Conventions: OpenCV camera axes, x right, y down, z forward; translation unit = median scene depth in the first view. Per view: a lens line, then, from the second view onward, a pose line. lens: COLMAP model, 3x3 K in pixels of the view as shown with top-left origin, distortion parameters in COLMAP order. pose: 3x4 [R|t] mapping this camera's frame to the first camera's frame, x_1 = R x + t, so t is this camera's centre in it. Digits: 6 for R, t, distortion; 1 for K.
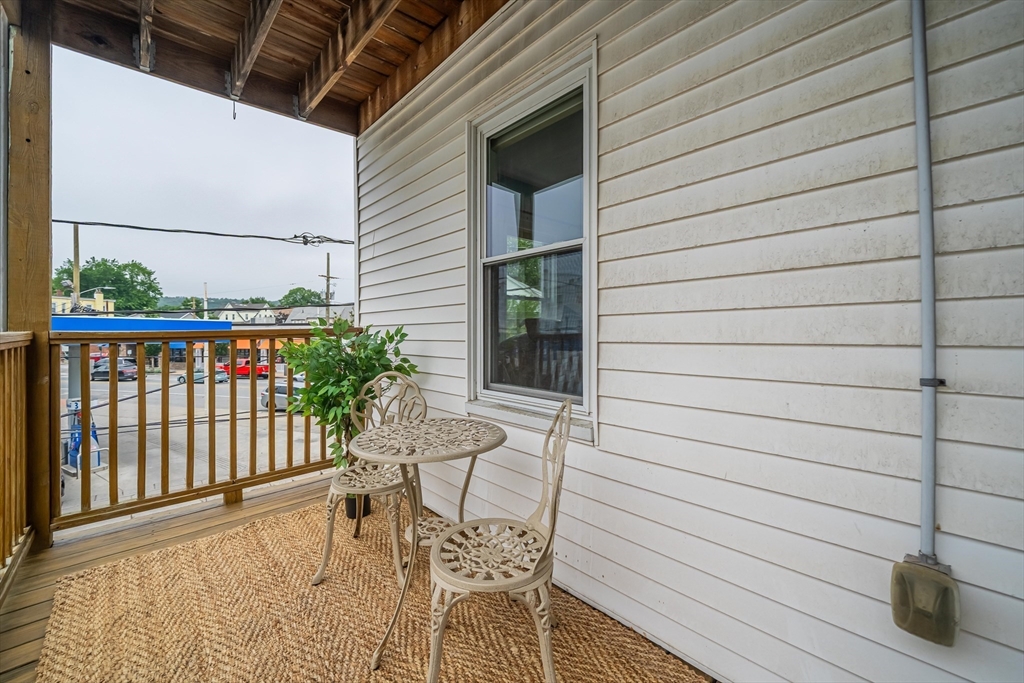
lens RADIAL K [[409.5, 0, 510.4], [0, 409.5, 332.5], [0, 0, 1]] dist [-0.000226, 0.000777]
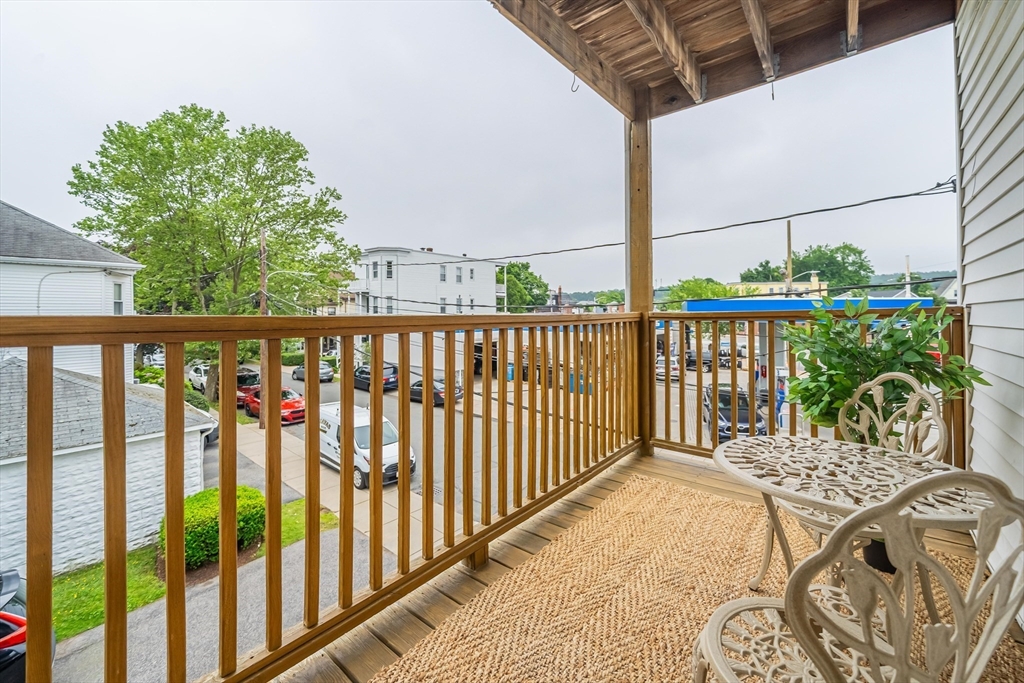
lens RADIAL K [[409.5, 0, 495.9], [0, 409.5, 311.6], [0, 0, 1]] dist [-0.000226, 0.000777]
pose [[0.120971, 0.001862, -0.992654, 0.276910], [-0.002973, 0.999994, 0.001513, -0.004126], [0.992652, 0.002769, 0.120976, 0.242848]]
